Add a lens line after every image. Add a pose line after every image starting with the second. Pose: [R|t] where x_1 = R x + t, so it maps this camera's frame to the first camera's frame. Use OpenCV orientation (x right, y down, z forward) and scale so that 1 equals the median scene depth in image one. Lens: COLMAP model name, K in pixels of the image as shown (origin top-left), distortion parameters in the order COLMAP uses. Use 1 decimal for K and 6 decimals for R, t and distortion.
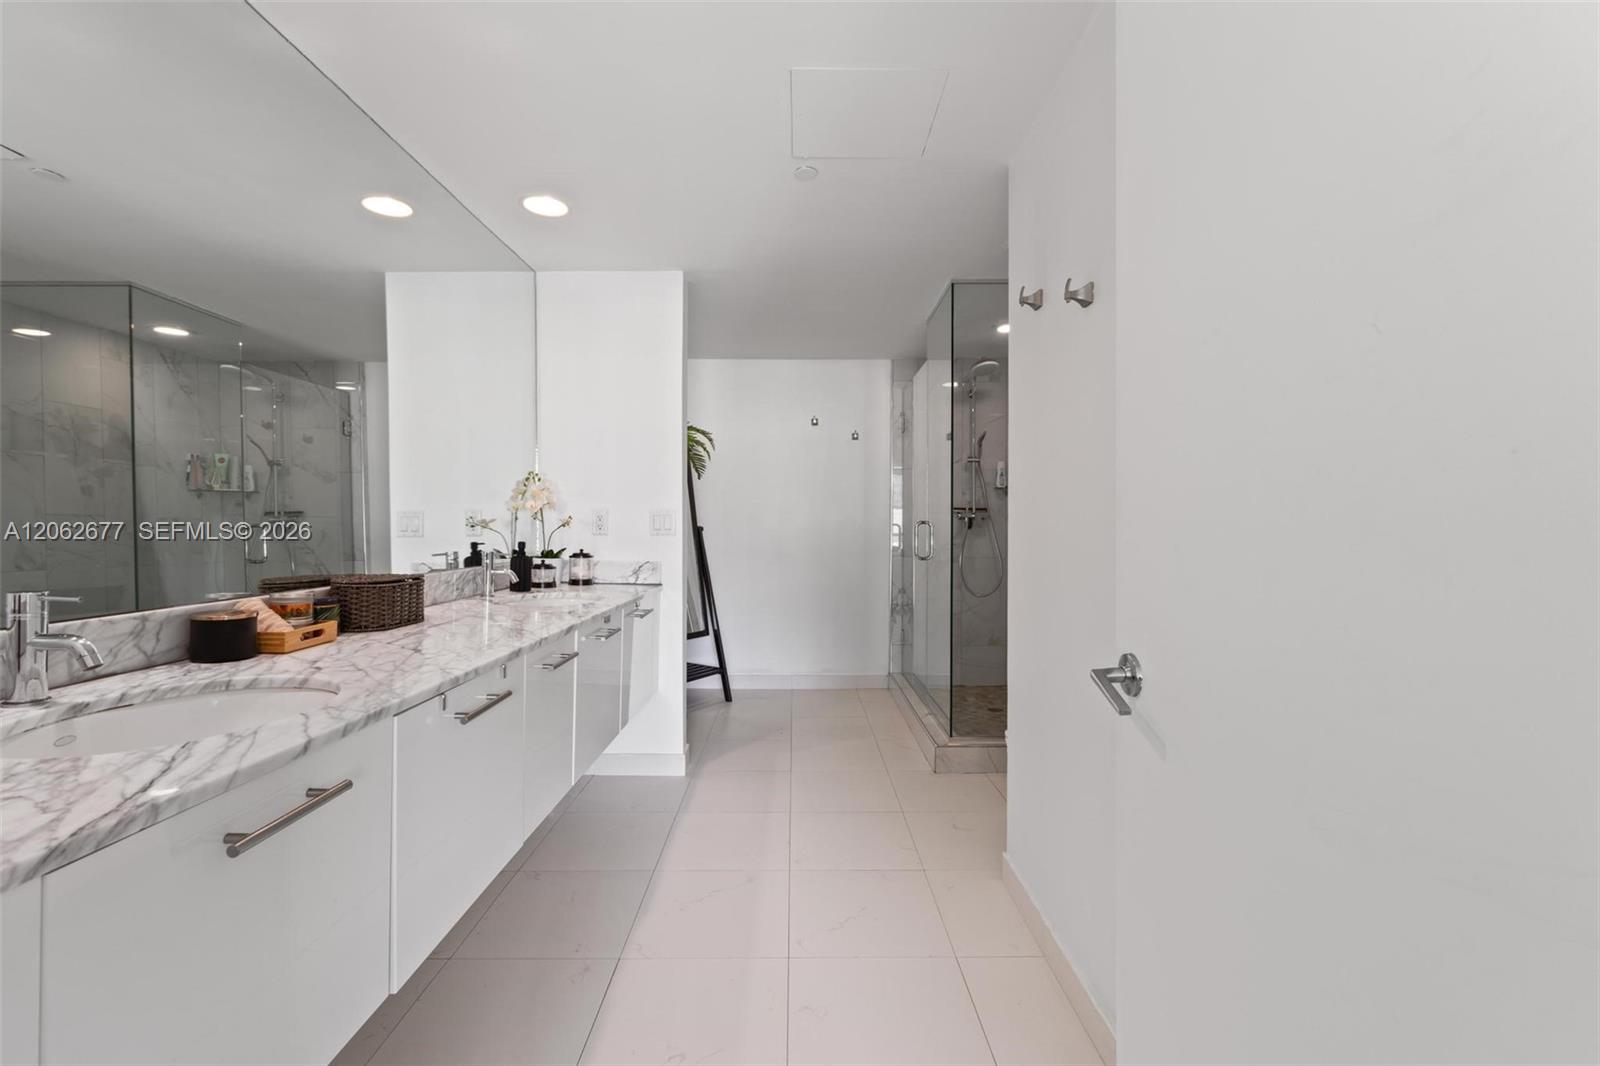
lens RADIAL K [[676.7, 0, 813.9], [0, 676.7, 521.9], [0, 0, 1]] dist [-0.002232, -0.000174]
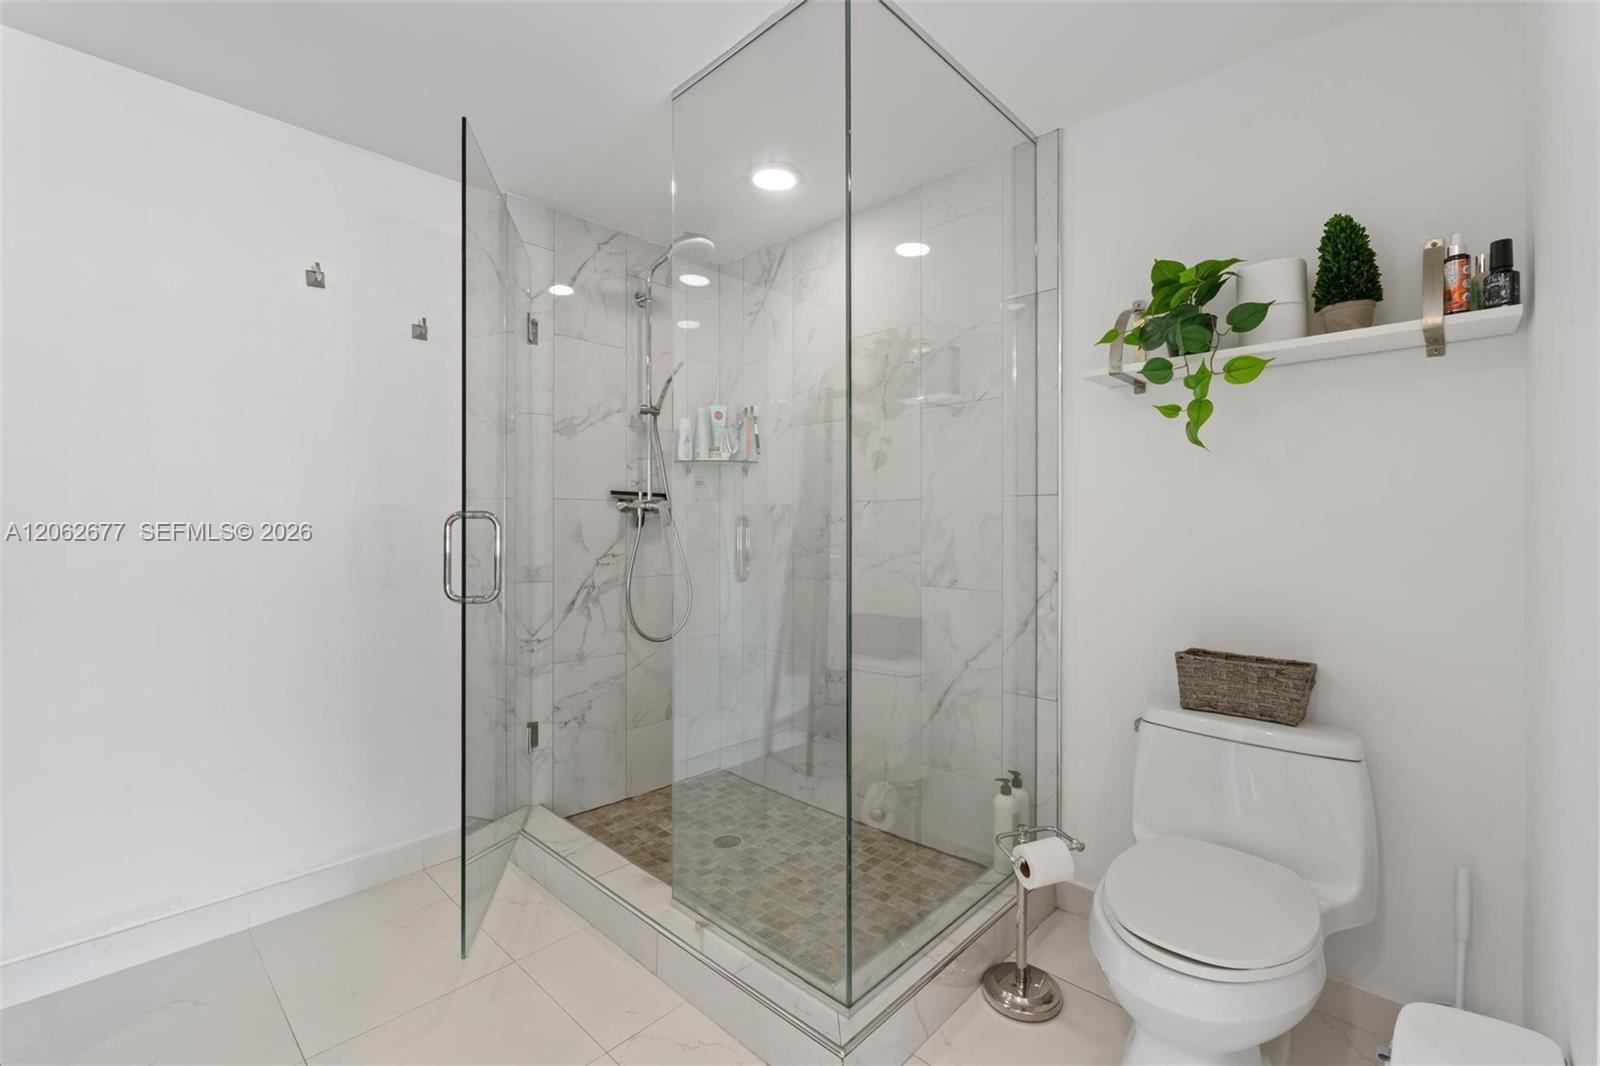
lens RADIAL K [[678.0, 0, 807.0], [0, 678.0, 525.7], [0, 0, 1]] dist [-0.001731, -0.000005]
pose [[0.697801, -0.000955, 0.716291, -0.089329], [-0.003424, 0.999983, 0.004669, 0.005121], [-0.716283, -0.005711, 0.697786, 0.490363]]
